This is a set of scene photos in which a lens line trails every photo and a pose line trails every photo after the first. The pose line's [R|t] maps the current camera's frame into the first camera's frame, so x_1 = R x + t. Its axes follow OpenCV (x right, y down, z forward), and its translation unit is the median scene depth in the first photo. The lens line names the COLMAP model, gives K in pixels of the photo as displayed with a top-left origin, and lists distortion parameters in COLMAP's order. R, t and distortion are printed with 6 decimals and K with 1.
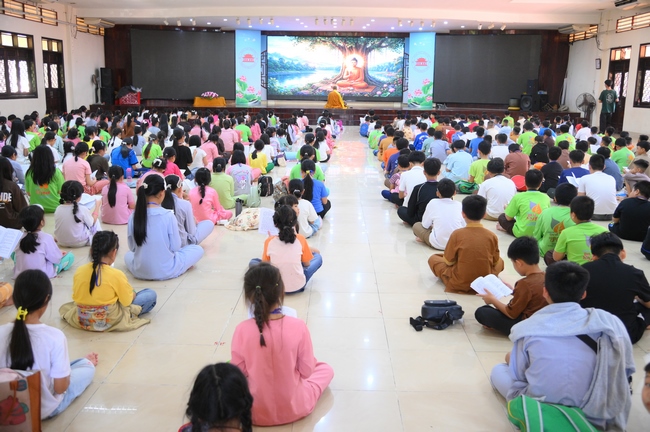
lens RADIAL K [[634.8, 0, 324.1], [0, 634.8, 219.4], [0, 0, 1]] dist [-0.023149, 0.000000]
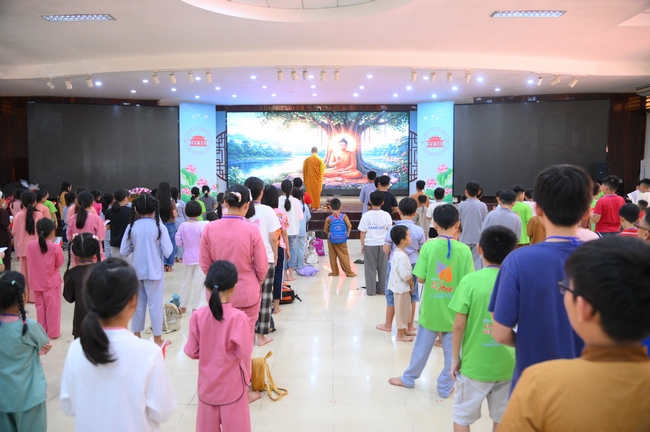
lens RADIAL K [[532.3, 0, 323.7], [0, 532.3, 216.3], [0, 0, 1]] dist [-0.044069, 0.008071]
pose [[0.999841, -0.016740, 0.006086, 0.019706], [0.017385, 0.991527, -0.128729, -0.084125], [-0.003879, 0.128814, 0.991661, 0.391071]]
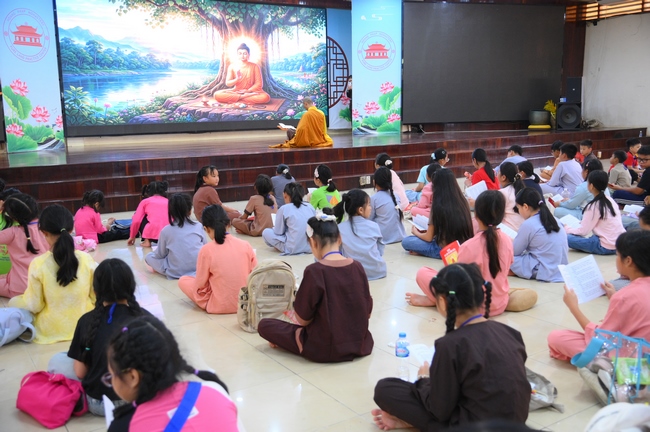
lens RADIAL K [[634.8, 0, 322.9], [0, 634.8, 214.8], [0, 0, 1]] dist [-0.023149, 0.000000]
pose [[0.821270, -0.125022, 0.556673, -0.195204], [0.152639, 0.988277, -0.003236, -0.111703], [-0.549743, 0.087627, 0.830725, 0.566388]]
